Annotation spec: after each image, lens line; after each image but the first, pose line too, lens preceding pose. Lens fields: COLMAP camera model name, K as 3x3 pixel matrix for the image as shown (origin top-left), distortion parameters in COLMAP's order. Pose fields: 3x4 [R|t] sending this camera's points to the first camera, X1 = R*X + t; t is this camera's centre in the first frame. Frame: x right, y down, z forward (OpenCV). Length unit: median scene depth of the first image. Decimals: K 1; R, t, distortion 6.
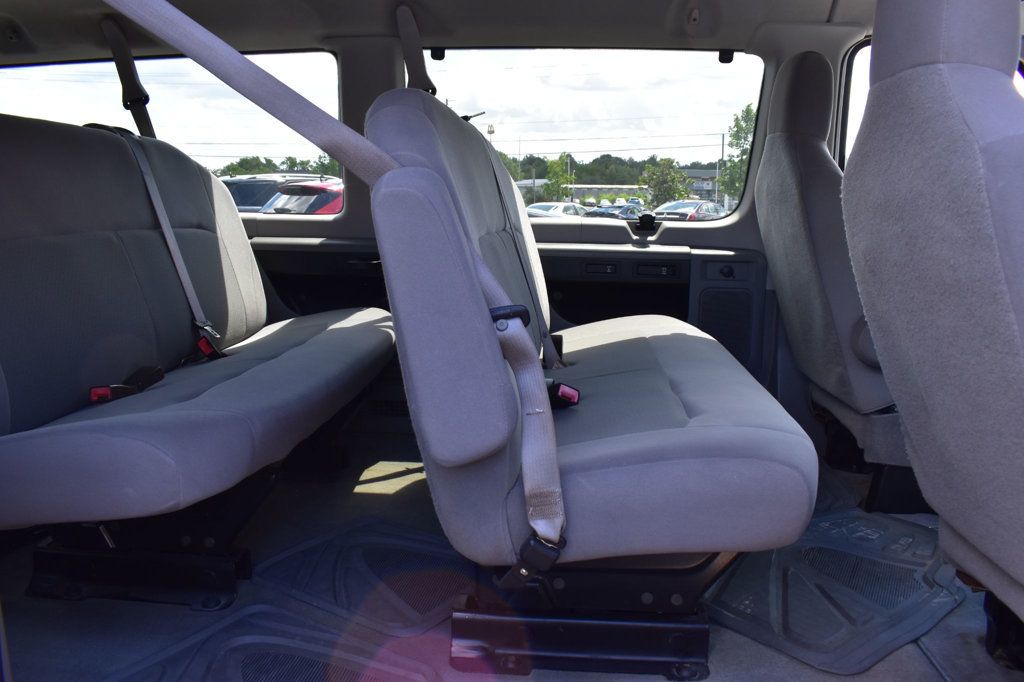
lens RADIAL K [[785.5, 0, 513.0], [0, 785.5, 344.7], [0, 0, 1]] dist [-0.101441, 0.016484]
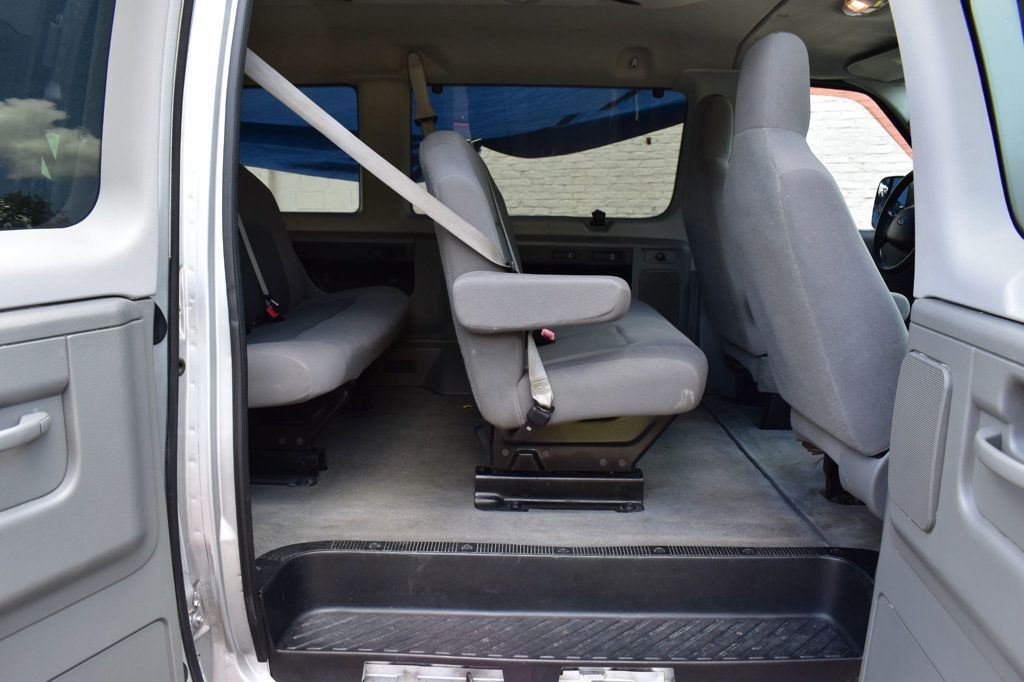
lens RADIAL K [[785.5, 0, 511.4], [0, 785.5, 338.1], [0, 0, 1]] dist [-0.101441, 0.016484]
pose [[0.998237, -0.008380, 0.058756, -0.098011], [0.008856, 0.999930, -0.007844, 0.092326], [-0.058686, 0.008351, 0.998242, -0.542074]]
